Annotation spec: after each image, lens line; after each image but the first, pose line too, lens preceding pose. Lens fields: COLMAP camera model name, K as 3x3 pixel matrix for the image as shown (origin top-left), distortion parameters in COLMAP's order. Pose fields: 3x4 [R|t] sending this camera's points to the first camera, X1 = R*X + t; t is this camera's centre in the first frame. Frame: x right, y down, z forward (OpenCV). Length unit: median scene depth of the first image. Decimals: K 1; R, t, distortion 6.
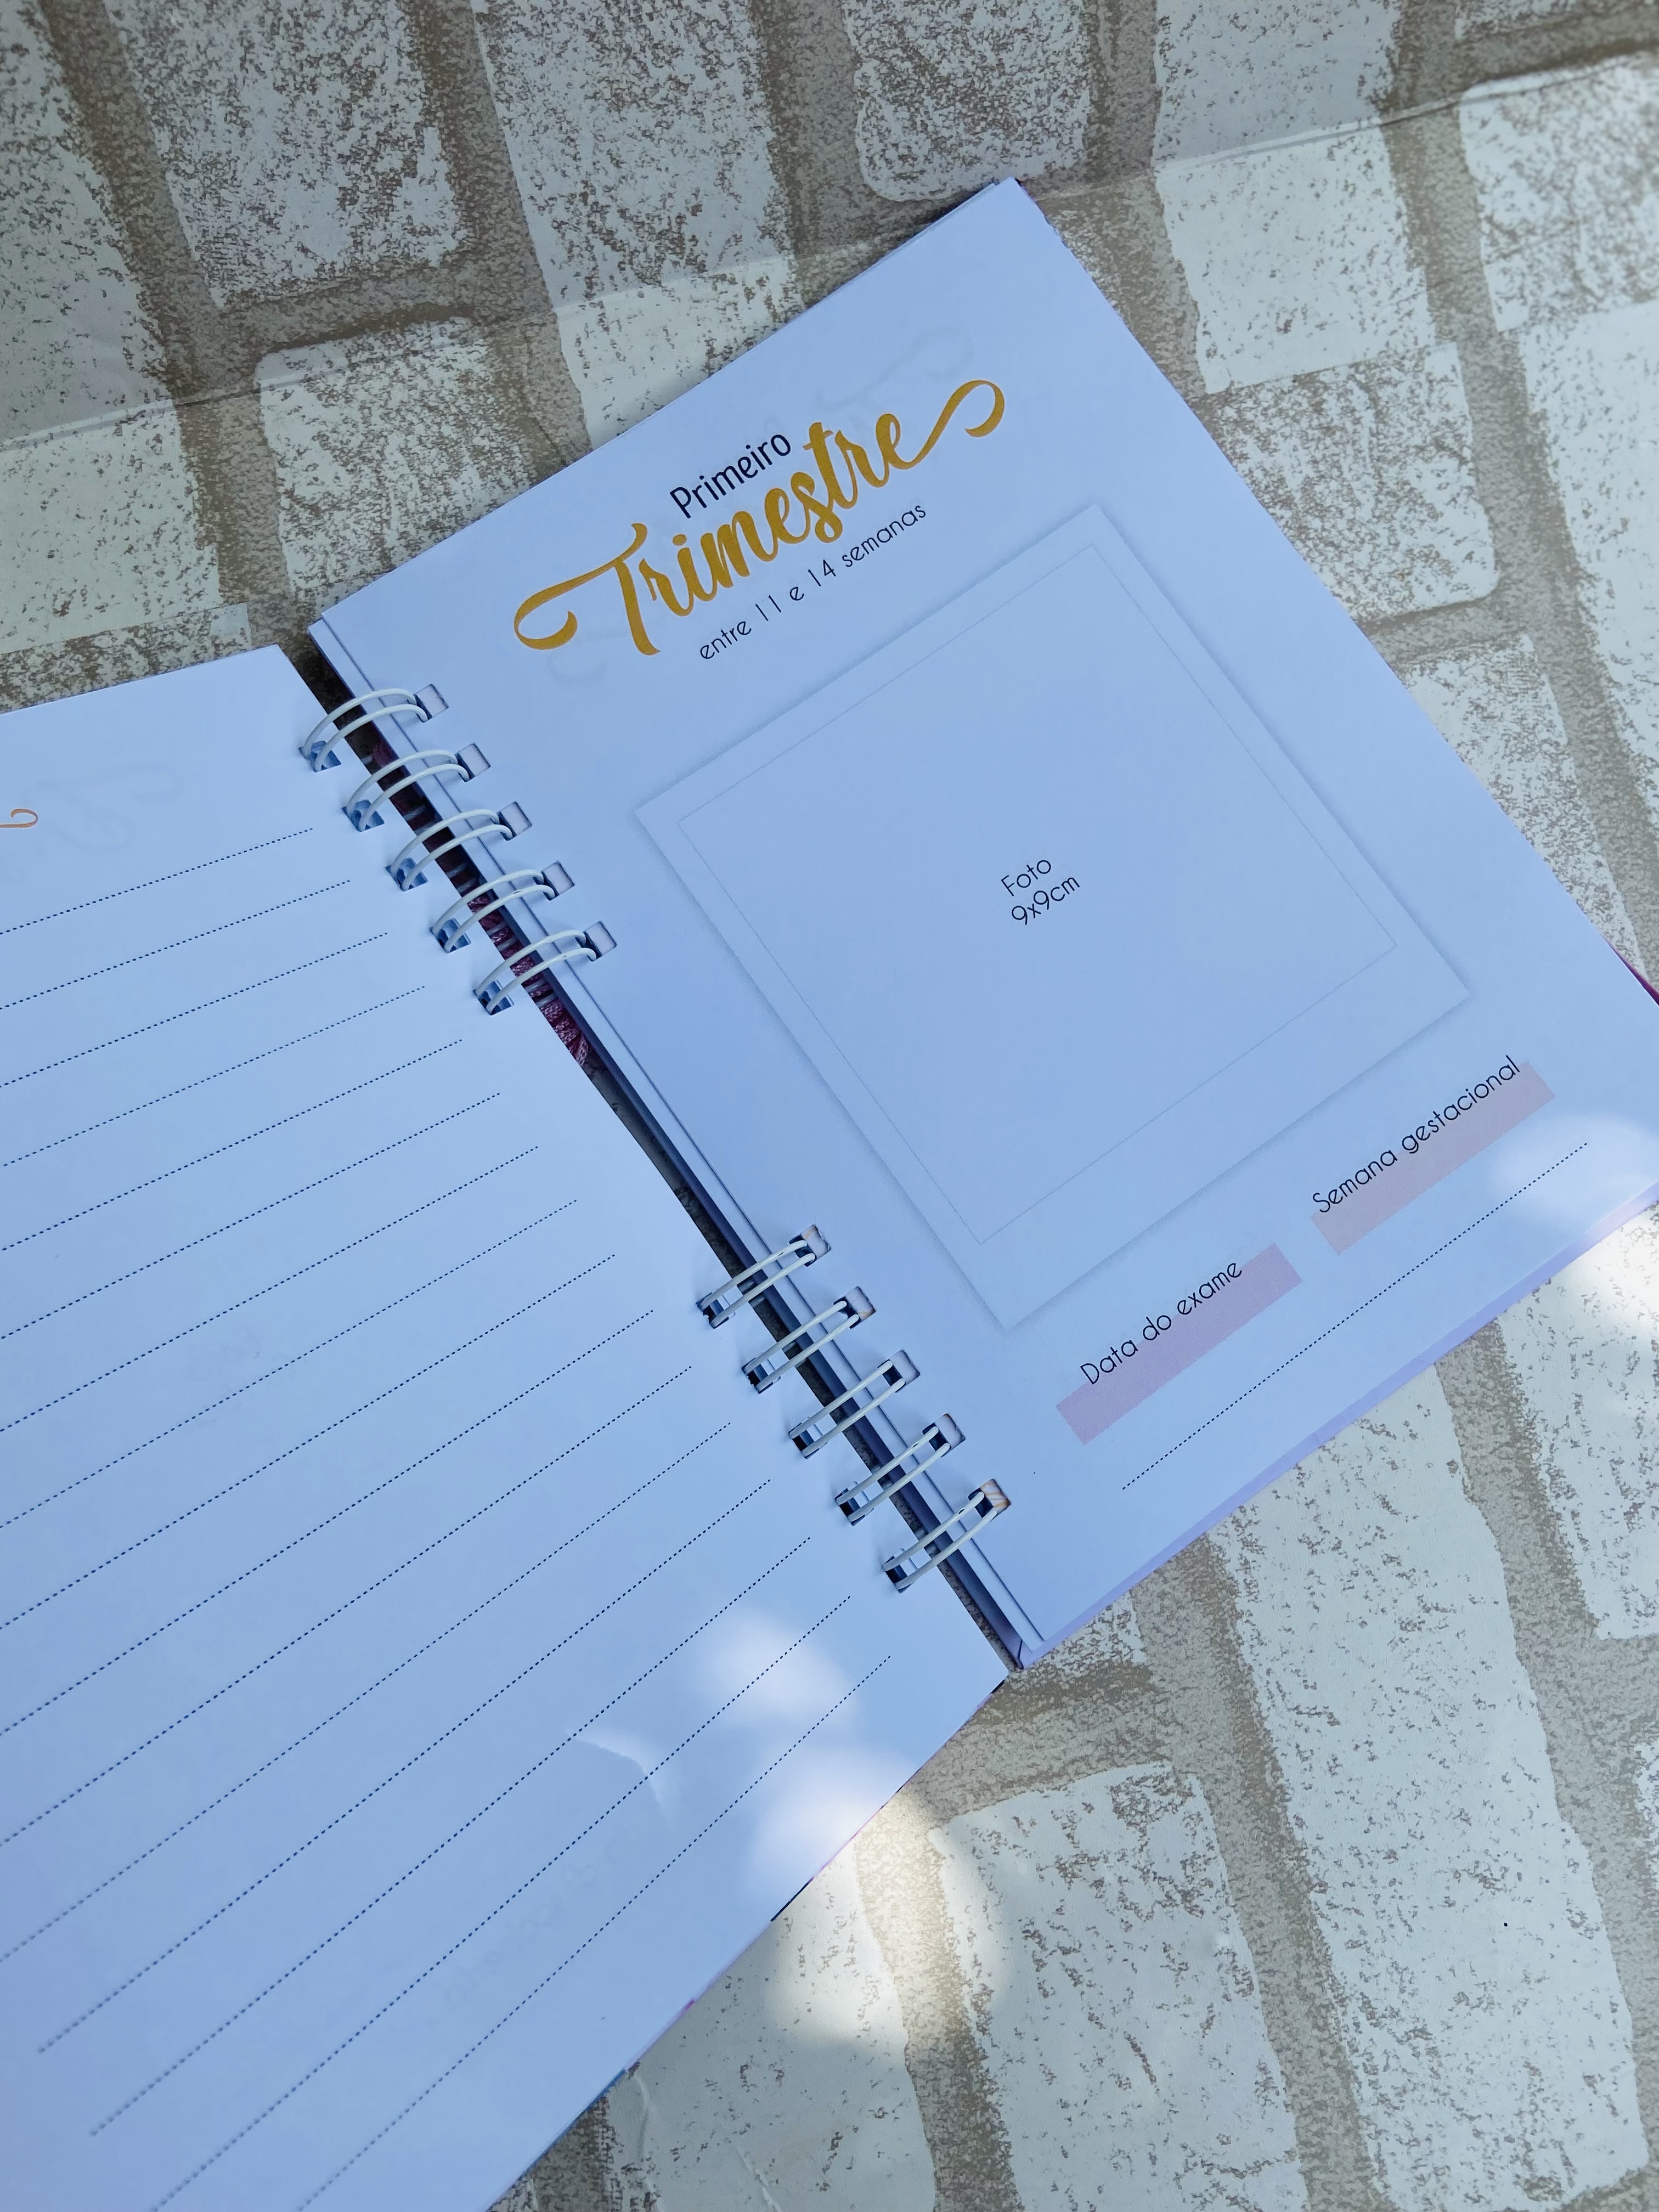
lens RADIAL K [[1714.7, 0, 841.2], [0, 1714.7, 1085.7], [0, 0, 1]] dist [0.130759, -0.192451]
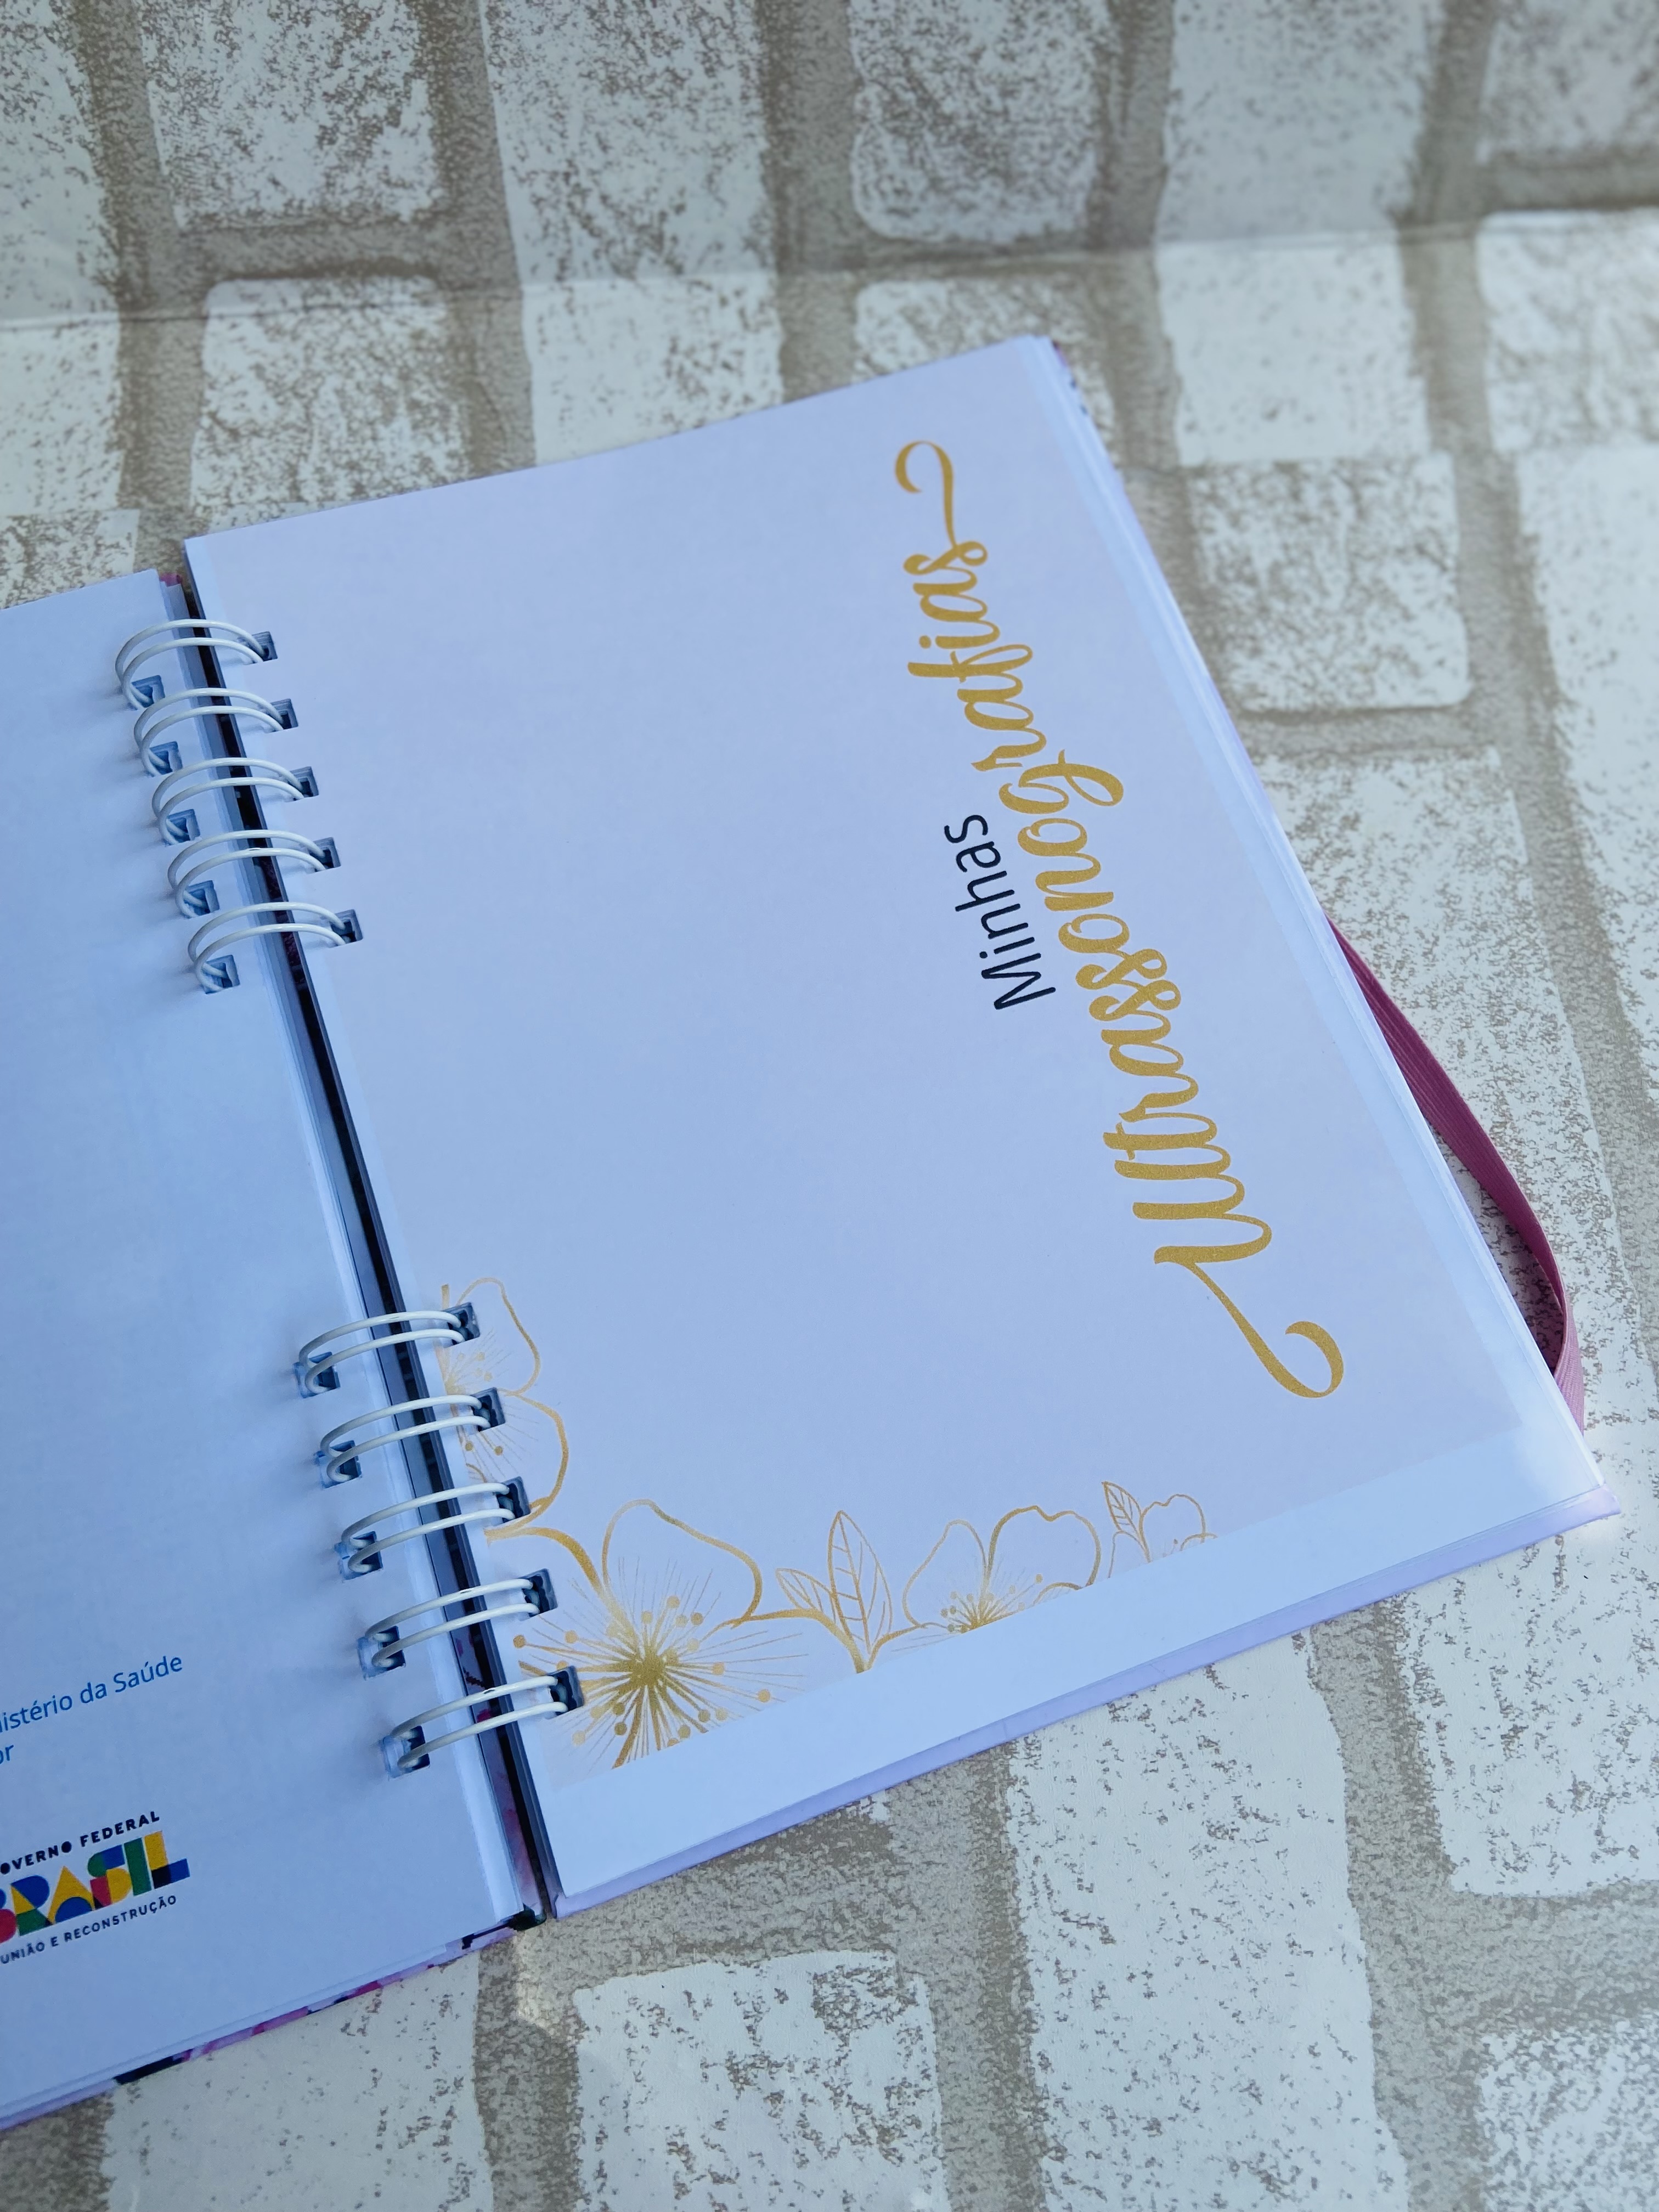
lens RADIAL K [[1714.7, 0, 847.3], [0, 1714.7, 1076.4], [0, 0, 1]] dist [0.130759, -0.192451]
pose [[0.987176, 0.152794, -0.046238, 0.131971], [-0.158689, 0.970771, -0.180061, 0.135282], [0.017375, 0.185090, 0.982568, 0.132495]]
